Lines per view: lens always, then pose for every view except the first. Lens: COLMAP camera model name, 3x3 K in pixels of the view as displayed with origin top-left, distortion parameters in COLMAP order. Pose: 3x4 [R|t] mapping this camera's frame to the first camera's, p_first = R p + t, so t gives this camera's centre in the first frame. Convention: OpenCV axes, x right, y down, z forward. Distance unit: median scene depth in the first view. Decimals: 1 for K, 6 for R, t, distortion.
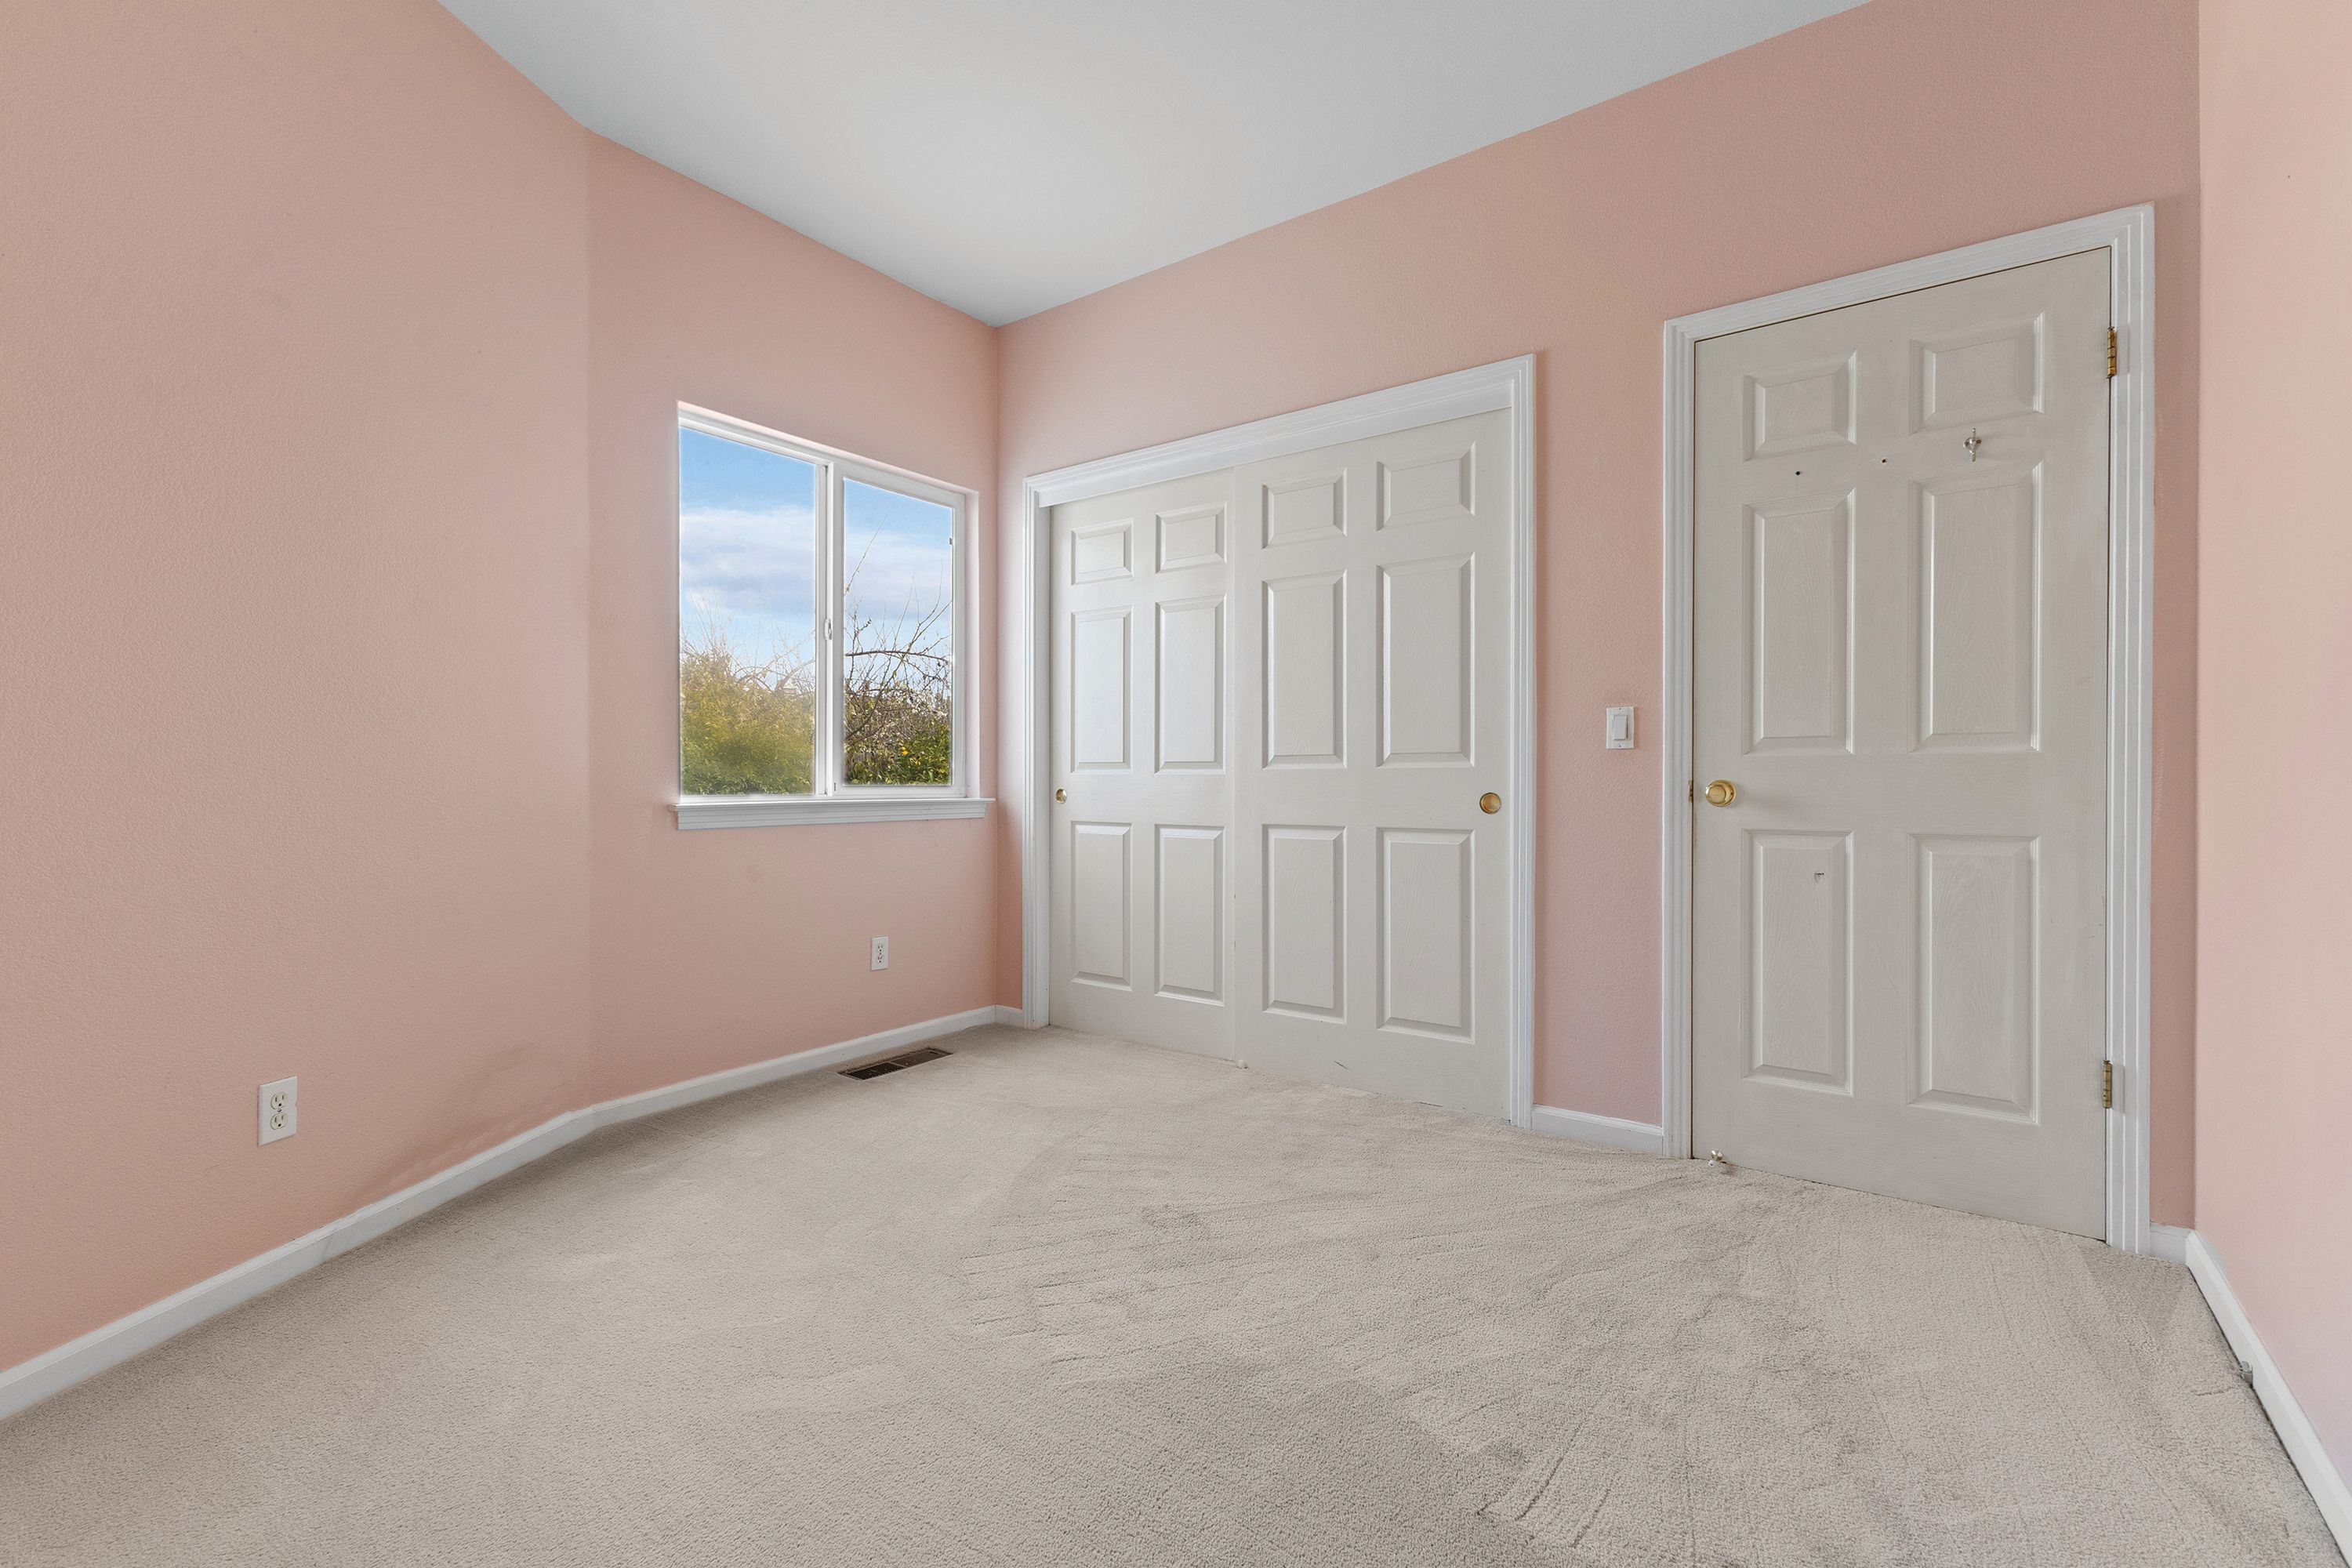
lens RADIAL K [[1021.2, 0, 1175.3], [0, 1021.2, 775.2], [0, 0, 1]] dist [0.002544, 0.000703]
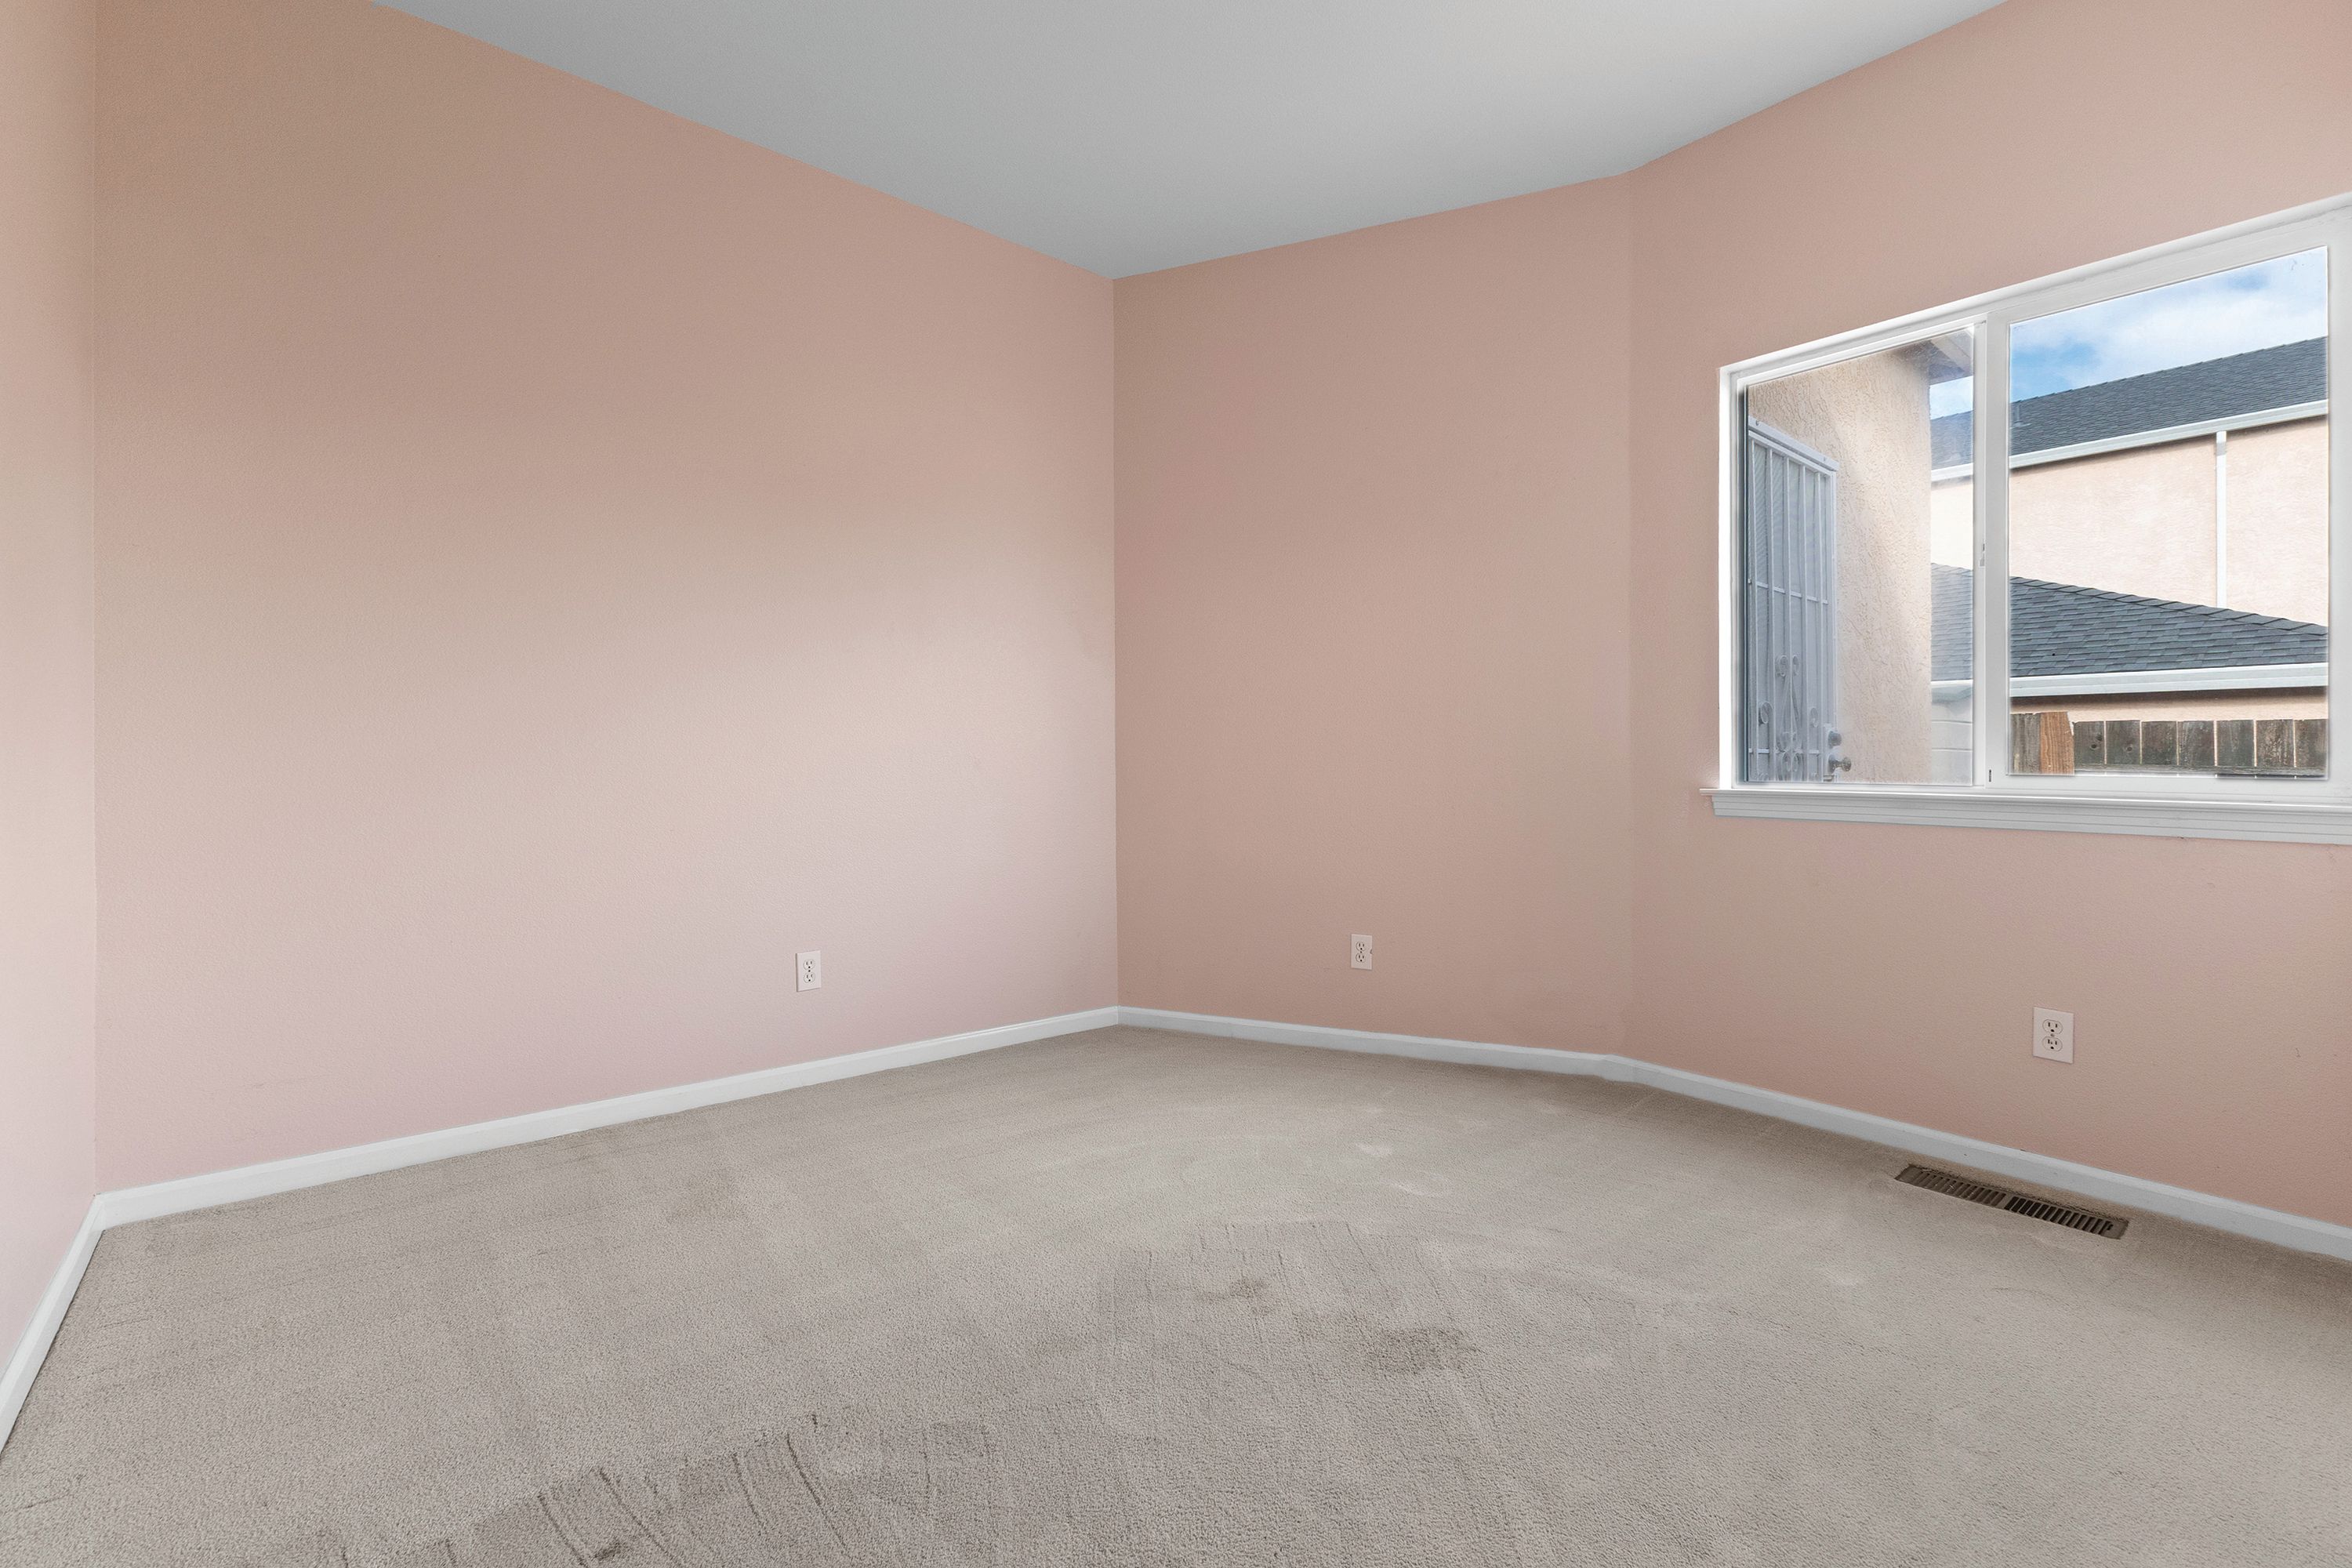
lens RADIAL K [[1021.2, 0, 1175.4], [0, 1021.2, 769.4], [0, 0, 1]] dist [0.002544, 0.000703]
pose [[-0.244711, 0.015299, -0.969475, 0.497887], [-0.003074, 0.999858, 0.016554, -0.002922], [0.969591, 0.007031, -0.244629, 0.652695]]
